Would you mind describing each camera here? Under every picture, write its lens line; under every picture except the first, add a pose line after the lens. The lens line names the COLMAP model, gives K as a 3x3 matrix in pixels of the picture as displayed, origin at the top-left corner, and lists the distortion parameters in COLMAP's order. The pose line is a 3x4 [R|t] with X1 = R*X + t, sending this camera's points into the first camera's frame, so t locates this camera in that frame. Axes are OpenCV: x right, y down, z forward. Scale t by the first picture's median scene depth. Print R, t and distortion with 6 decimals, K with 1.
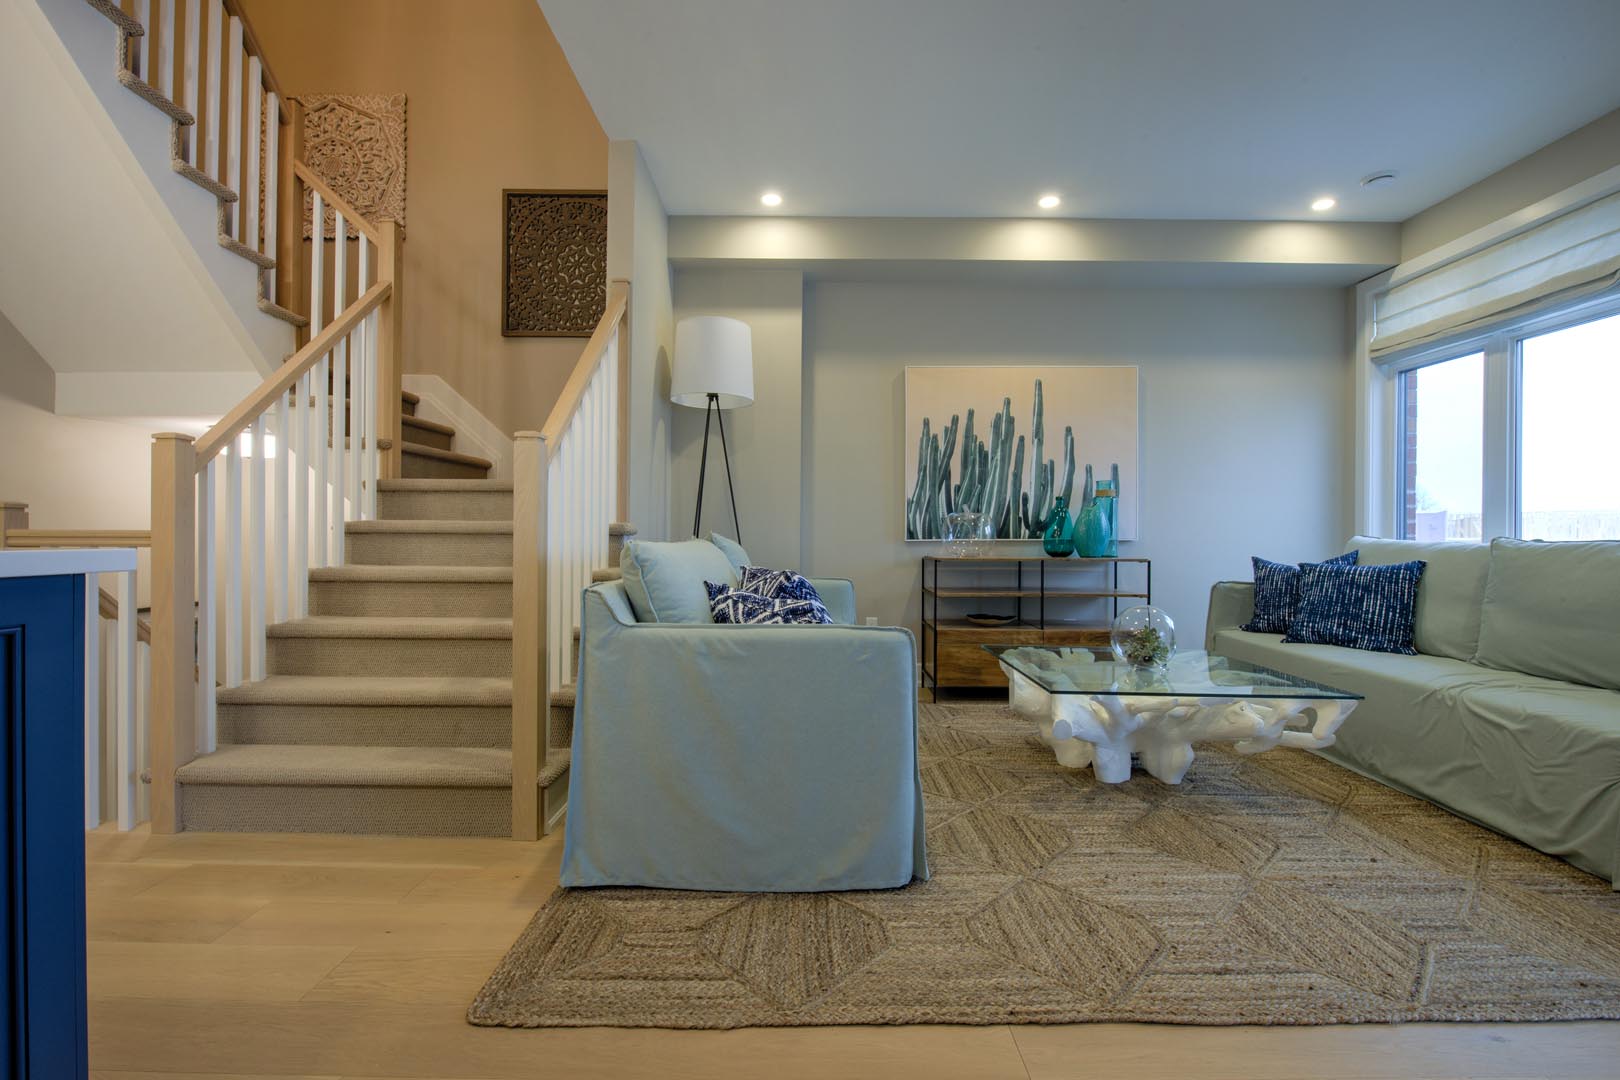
lens RADIAL K [[729.2, 0, 811.9], [0, 729.2, 535.7], [0, 0, 1]] dist [-0.010302, -0.002495]
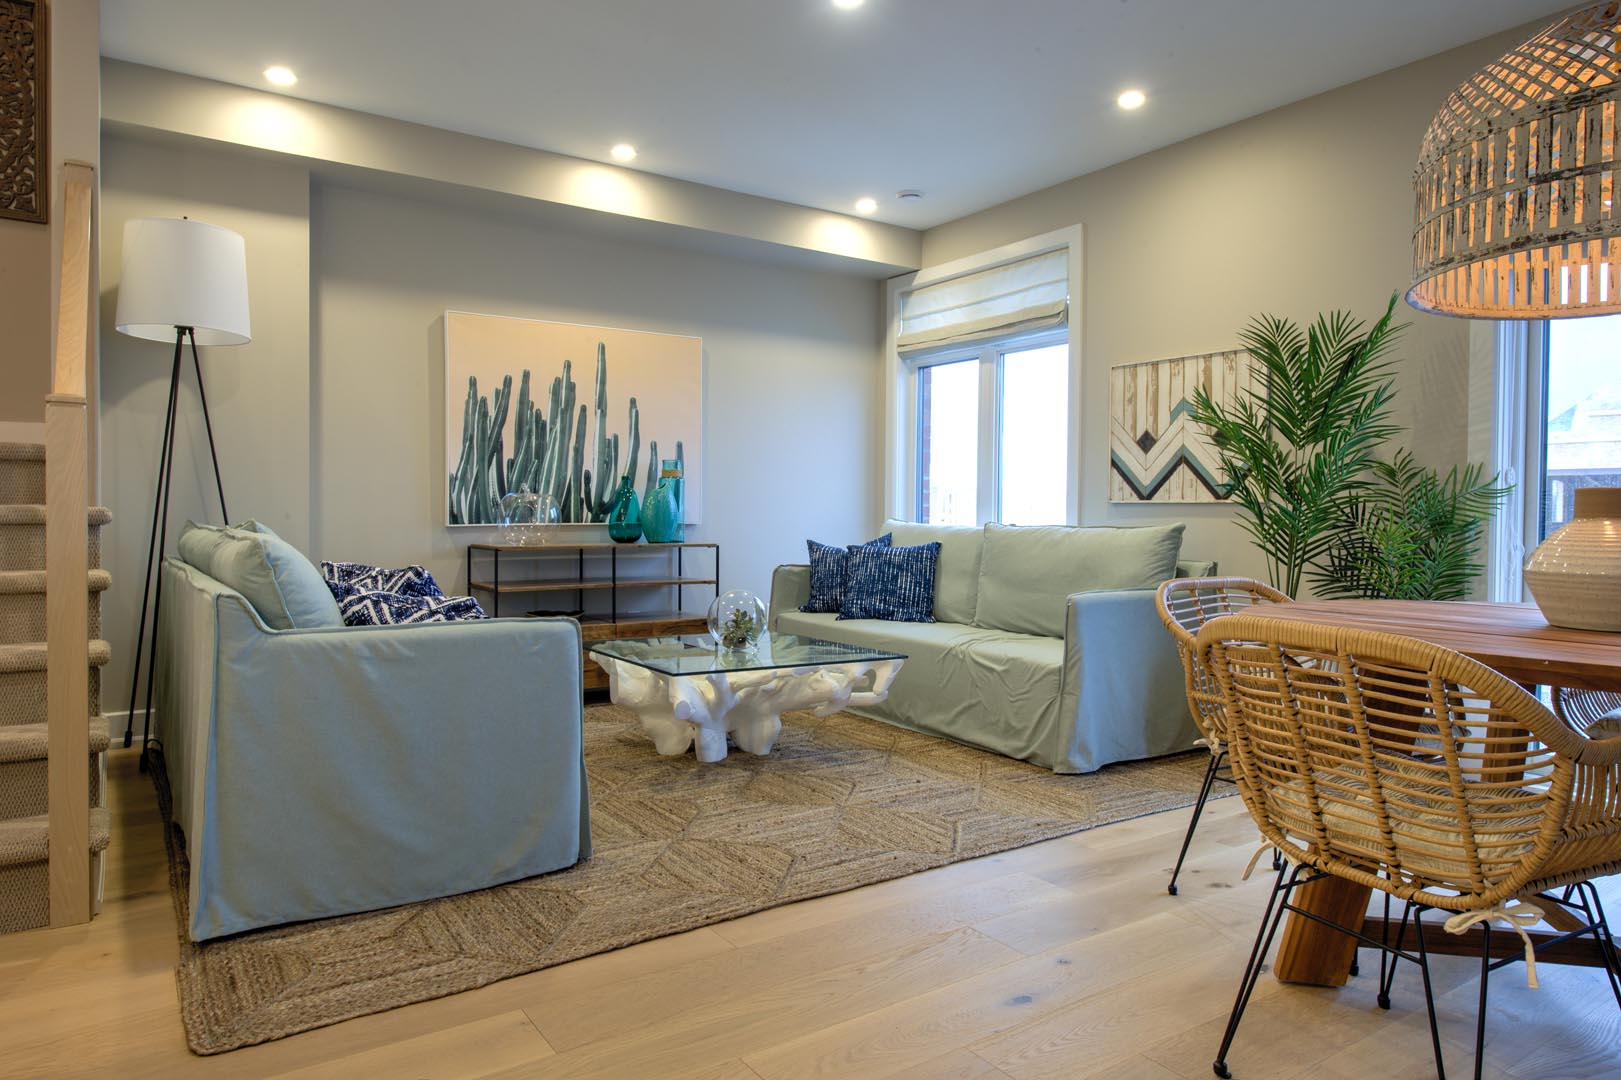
lens RADIAL K [[1017.1, 0, 809.0], [0, 1017.1, 533.8], [0, 0, 1]] dist [0.002994, -0.000055]
pose [[0.826634, -0.011802, 0.562616, -0.268944], [-0.001801, 0.999719, 0.023618, -0.018133], [-0.562737, -0.020537, 0.826381, -0.253001]]
